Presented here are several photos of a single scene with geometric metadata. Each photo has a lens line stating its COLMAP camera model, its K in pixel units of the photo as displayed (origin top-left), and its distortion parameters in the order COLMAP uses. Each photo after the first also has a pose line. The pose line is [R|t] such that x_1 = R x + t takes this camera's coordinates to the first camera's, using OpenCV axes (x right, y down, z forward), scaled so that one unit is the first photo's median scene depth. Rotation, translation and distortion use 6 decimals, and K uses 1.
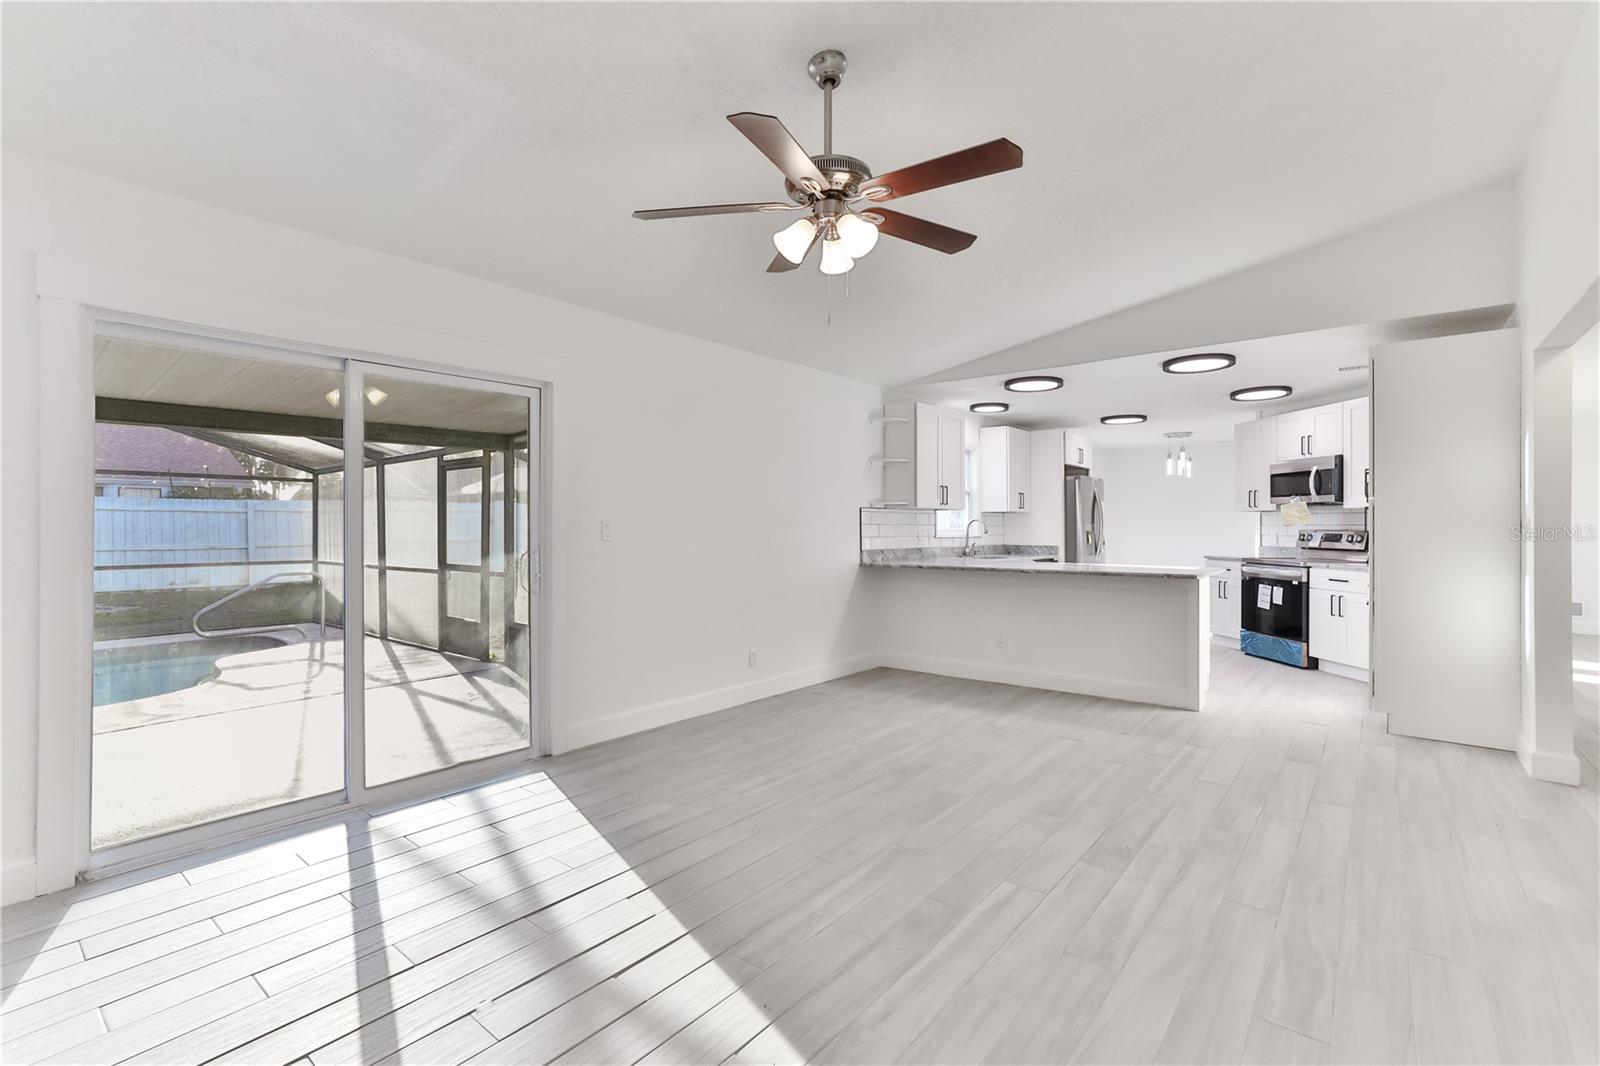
lens RADIAL K [[735.1, 0, 809.8], [0, 735.1, 523.9], [0, 0, 1]] dist [-0.018911, 0.007307]
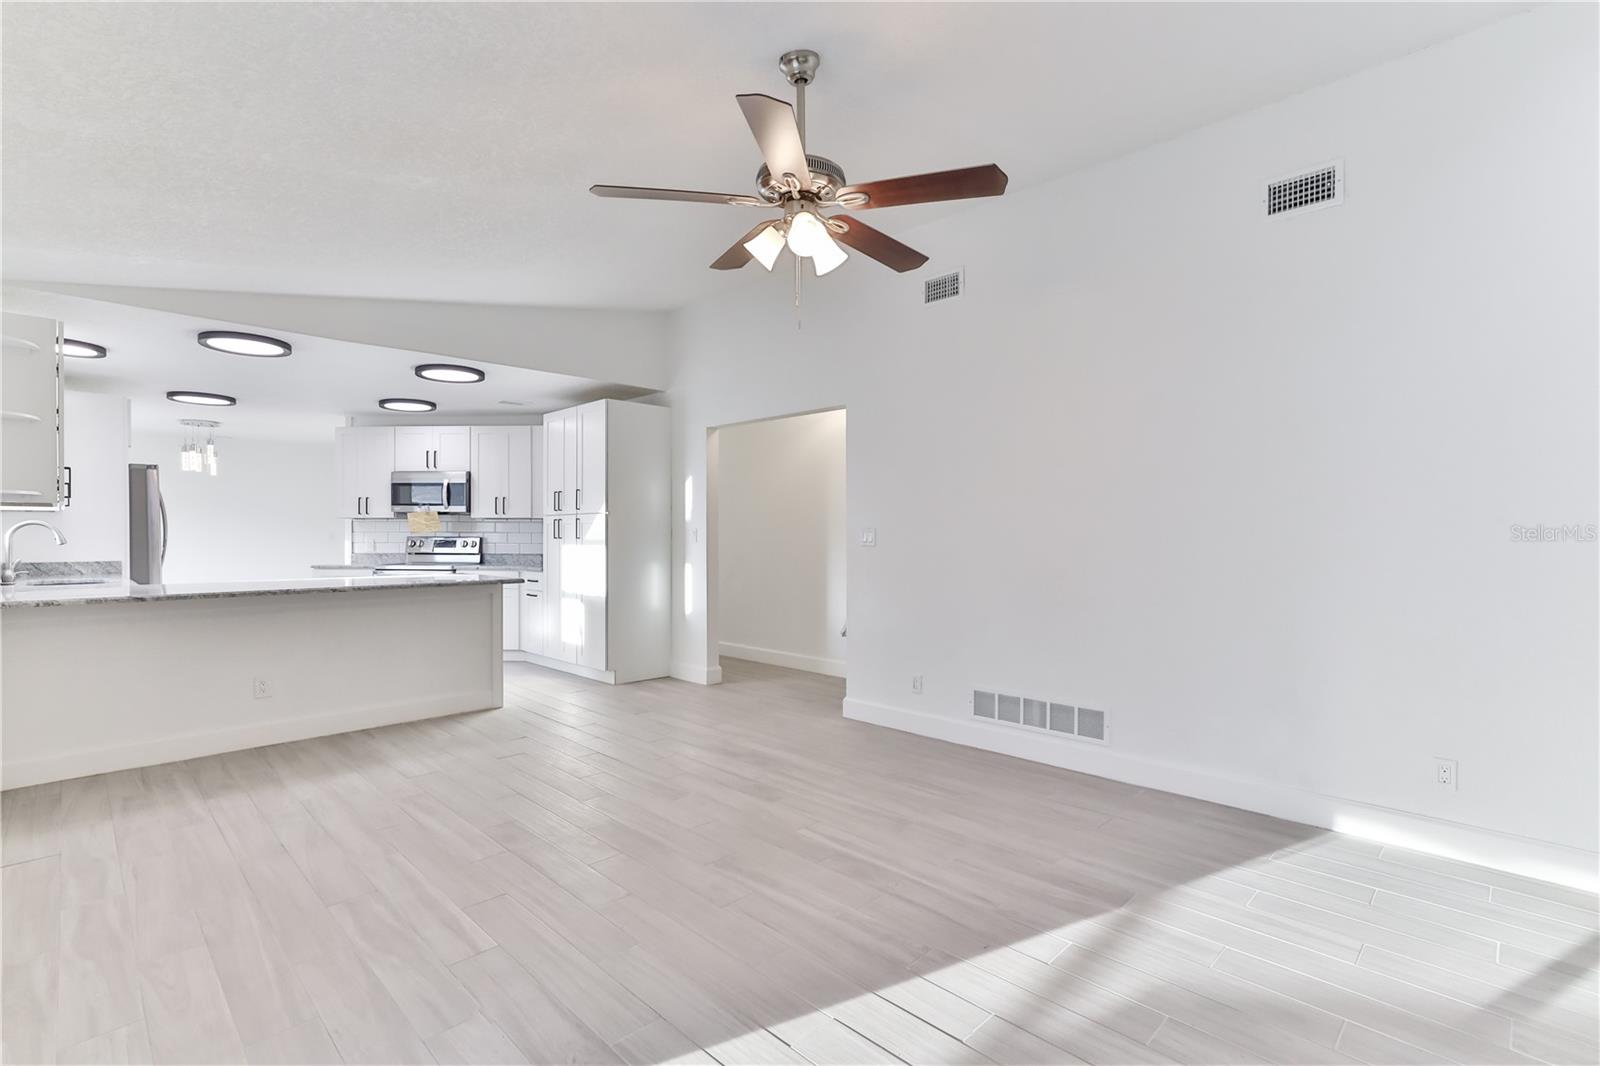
lens RADIAL K [[735.1, 0, 812.5], [0, 735.1, 531.8], [0, 0, 1]] dist [-0.018911, 0.007307]
pose [[0.101348, 0.001645, 0.994850, -0.331921], [-0.002913, 0.999995, -0.001357, 0.000835], [-0.994847, -0.002761, 0.101352, 0.308759]]
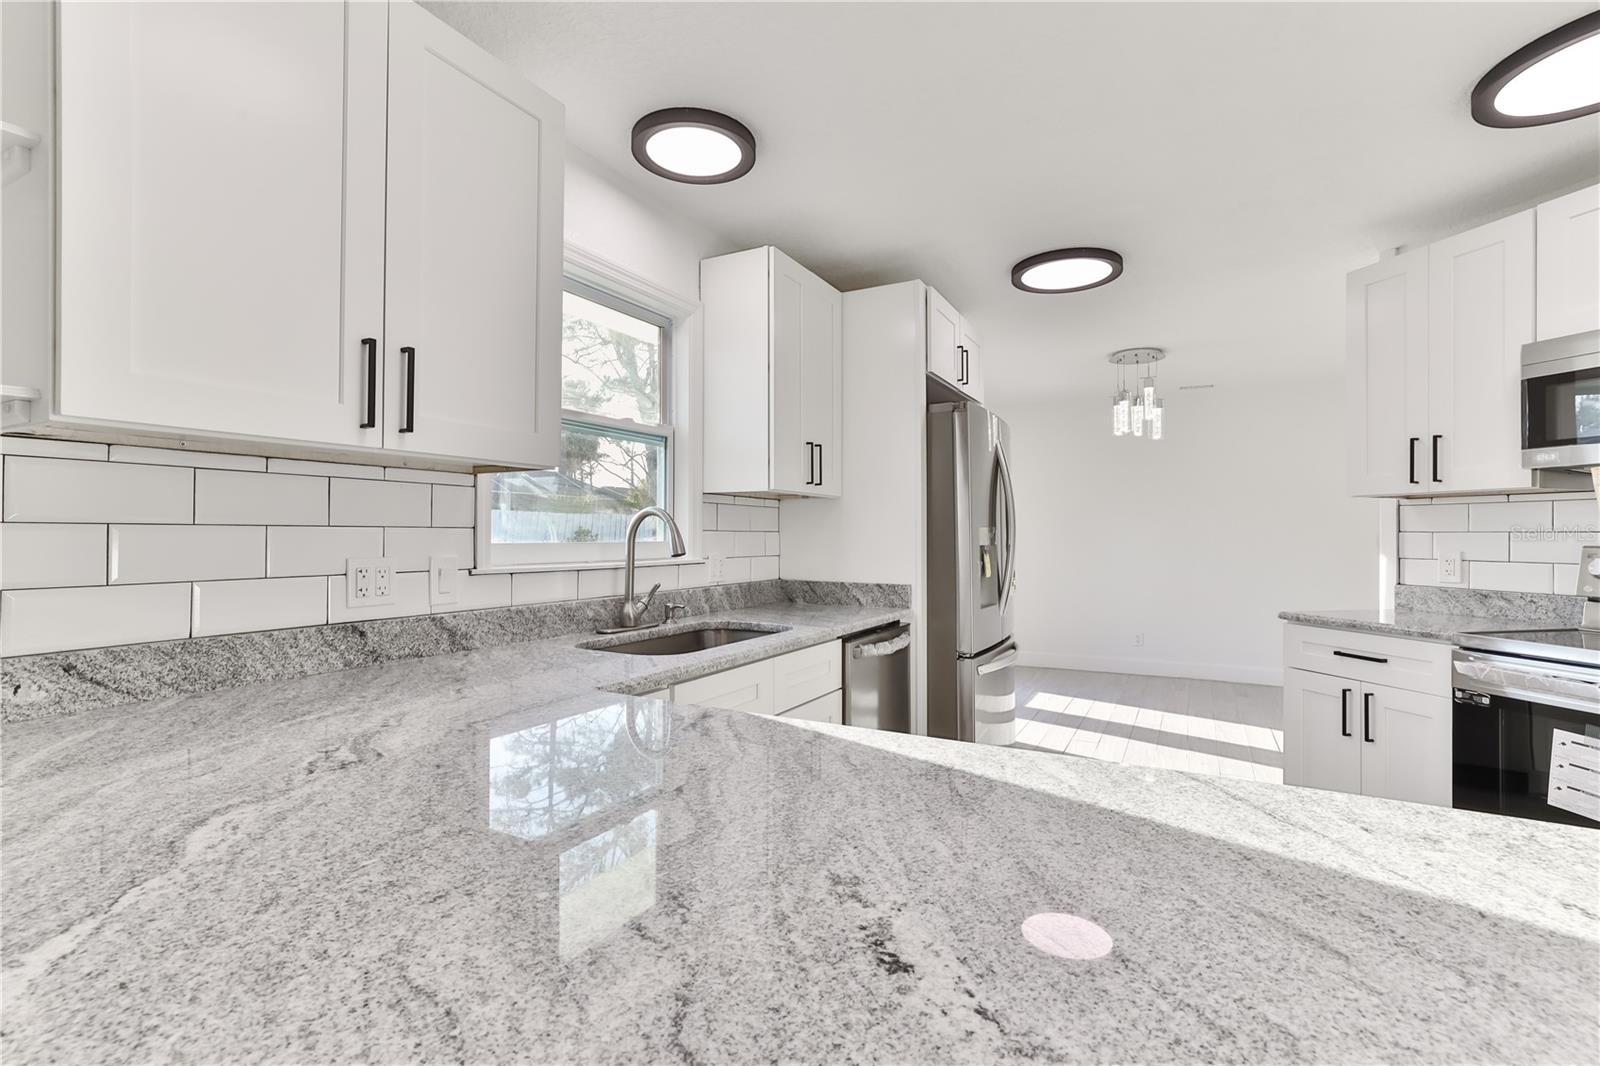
lens RADIAL K [[735.1, 0, 790.2], [0, 735.1, 531.1], [0, 0, 1]] dist [-0.018911, 0.007307]
pose [[0.986134, 0.004432, 0.165891, 0.246816], [-0.004462, 0.999990, -0.000192, 0.002610], [-0.165890, -0.000551, 0.986144, 0.730395]]
